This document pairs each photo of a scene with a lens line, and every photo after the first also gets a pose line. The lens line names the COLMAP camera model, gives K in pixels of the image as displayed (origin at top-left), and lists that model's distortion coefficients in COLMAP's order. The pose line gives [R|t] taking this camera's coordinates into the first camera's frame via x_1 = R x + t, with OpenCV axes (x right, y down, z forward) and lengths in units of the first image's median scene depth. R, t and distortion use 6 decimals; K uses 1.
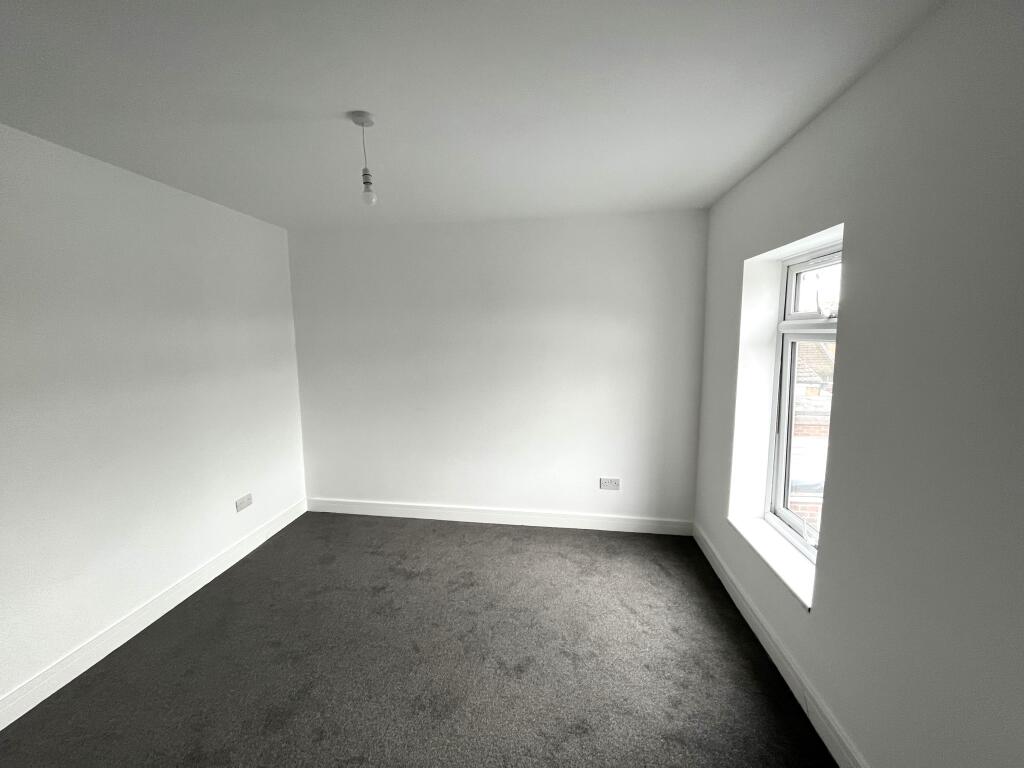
lens RADIAL K [[412.7, 0, 510.8], [0, 412.7, 383.8], [0, 0, 1]] dist [-0.002953, 0.000699]
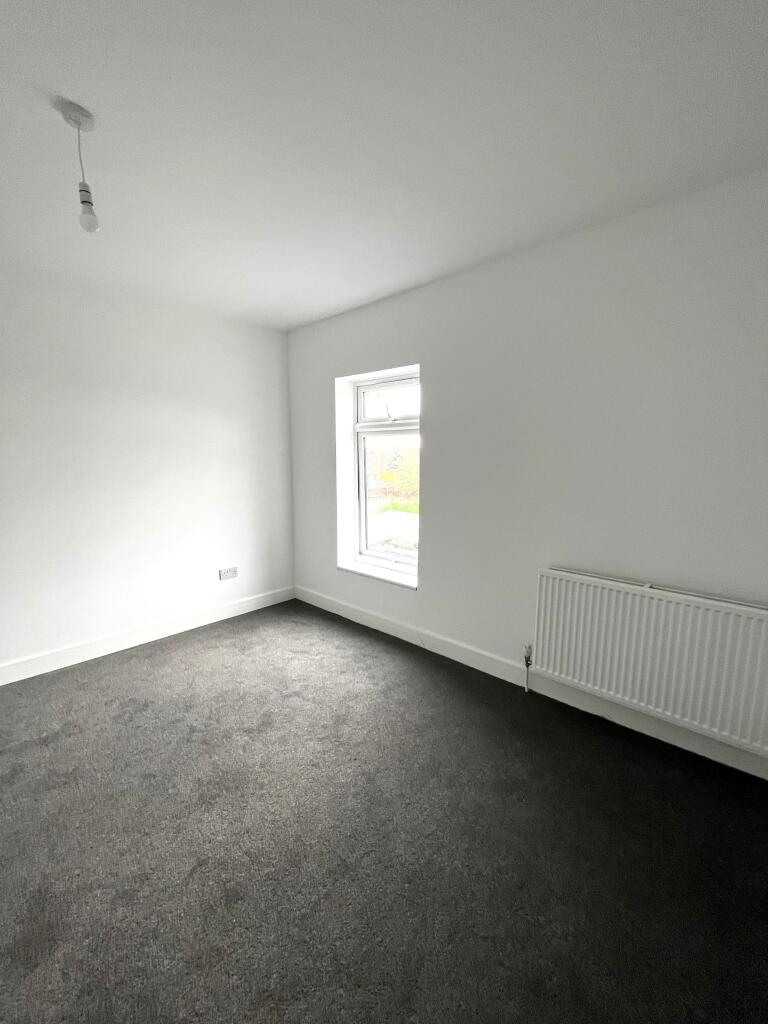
lens RADIAL K [[412.7, 0, 380.2], [0, 412.7, 512.5], [0, 0, 1]] dist [-0.002953, 0.000699]
pose [[0.578793, -0.108114, 0.808276, -0.531747], [0.096092, 0.993309, 0.064055, 0.079749], [-0.809793, 0.040594, 0.585309, 0.075999]]
